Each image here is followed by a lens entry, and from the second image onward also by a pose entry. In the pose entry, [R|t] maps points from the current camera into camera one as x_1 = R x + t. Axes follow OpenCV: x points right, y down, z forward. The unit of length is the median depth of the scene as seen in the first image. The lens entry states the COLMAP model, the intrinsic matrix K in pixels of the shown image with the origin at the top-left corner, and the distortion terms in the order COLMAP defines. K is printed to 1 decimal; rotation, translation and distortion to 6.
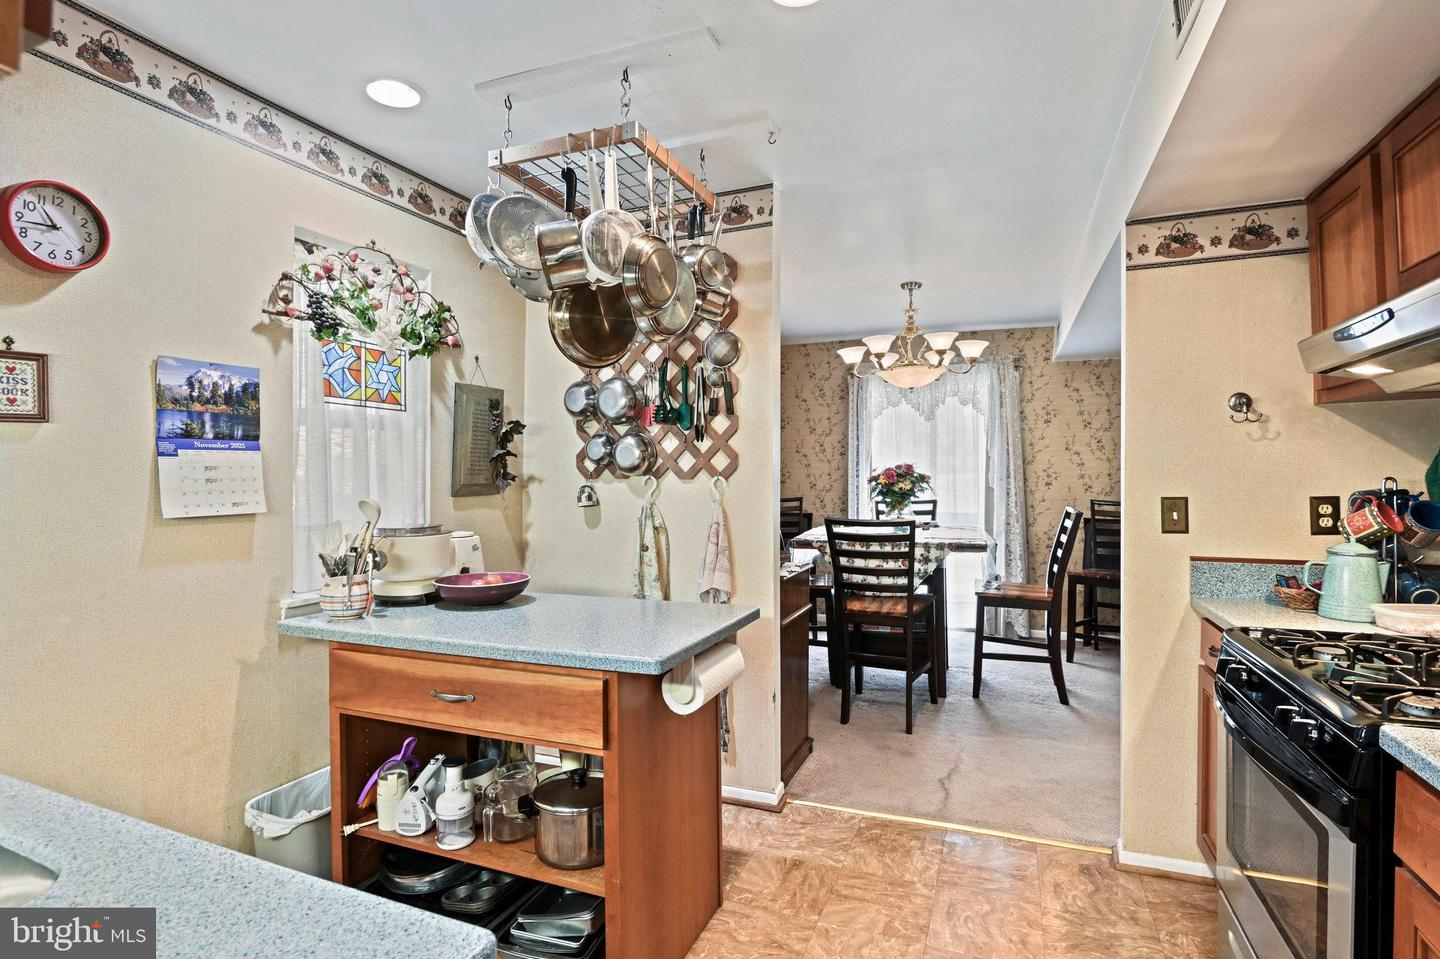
lens RADIAL K [[739.4, 0, 706.8], [0, 739.4, 479.9], [0, 0, 1]] dist [-0.012012, -0.006482]
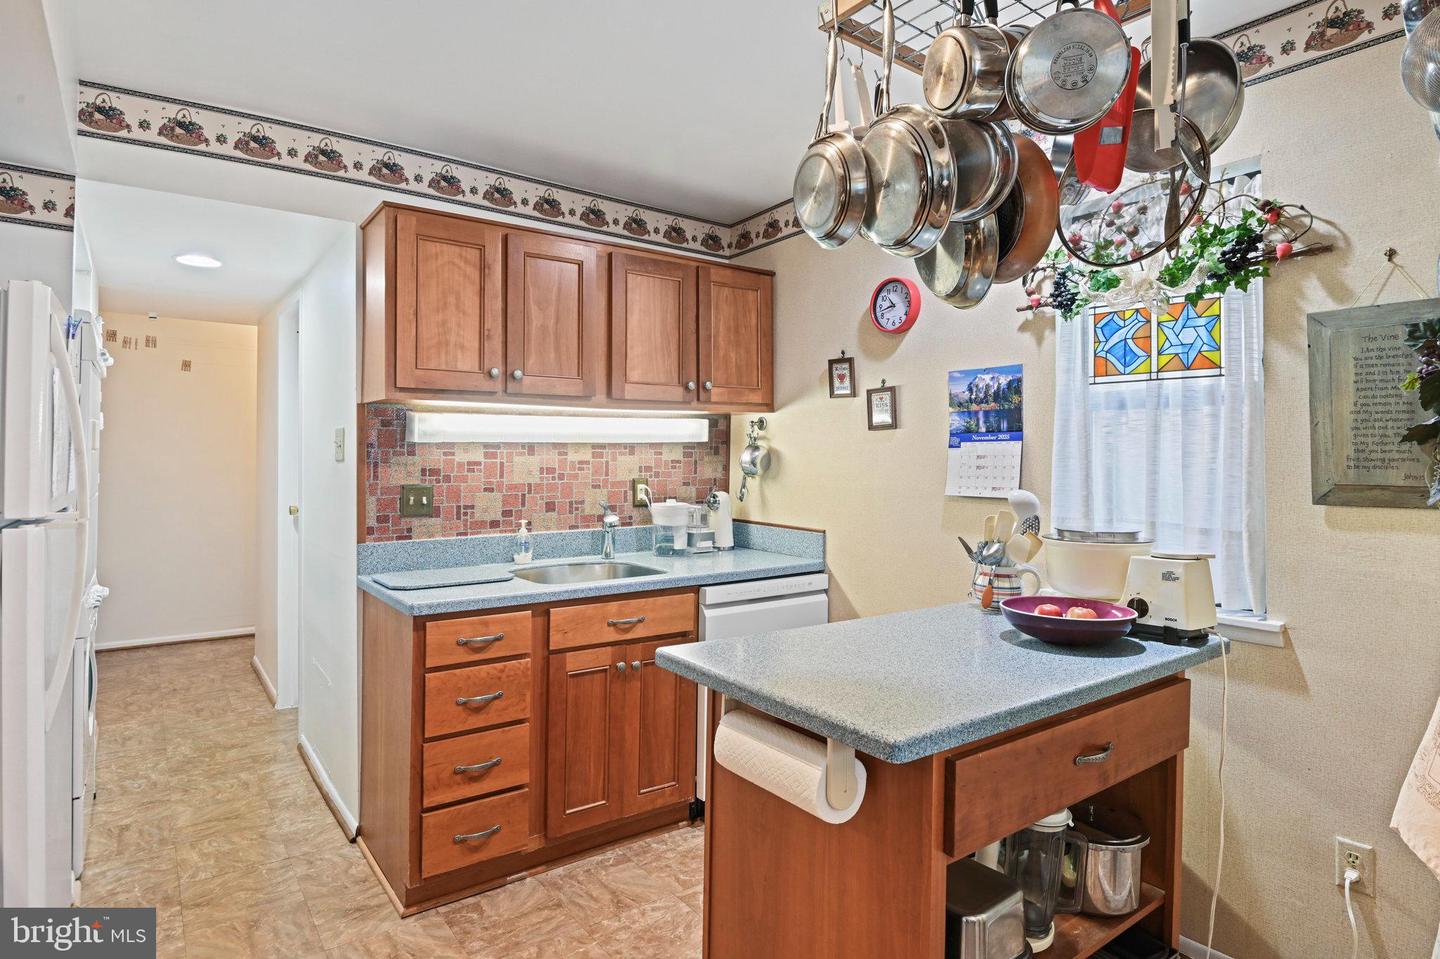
lens RADIAL K [[794.7, 0, 719.6], [0, 794.7, 468.6], [0, 0, 1]] dist [-0.001436, -0.000280]
pose [[-0.524762, 0.013196, -0.851147, 0.621769], [-0.011320, 0.999683, 0.022478, -0.020657], [0.851174, 0.021431, -0.524446, 1.258268]]
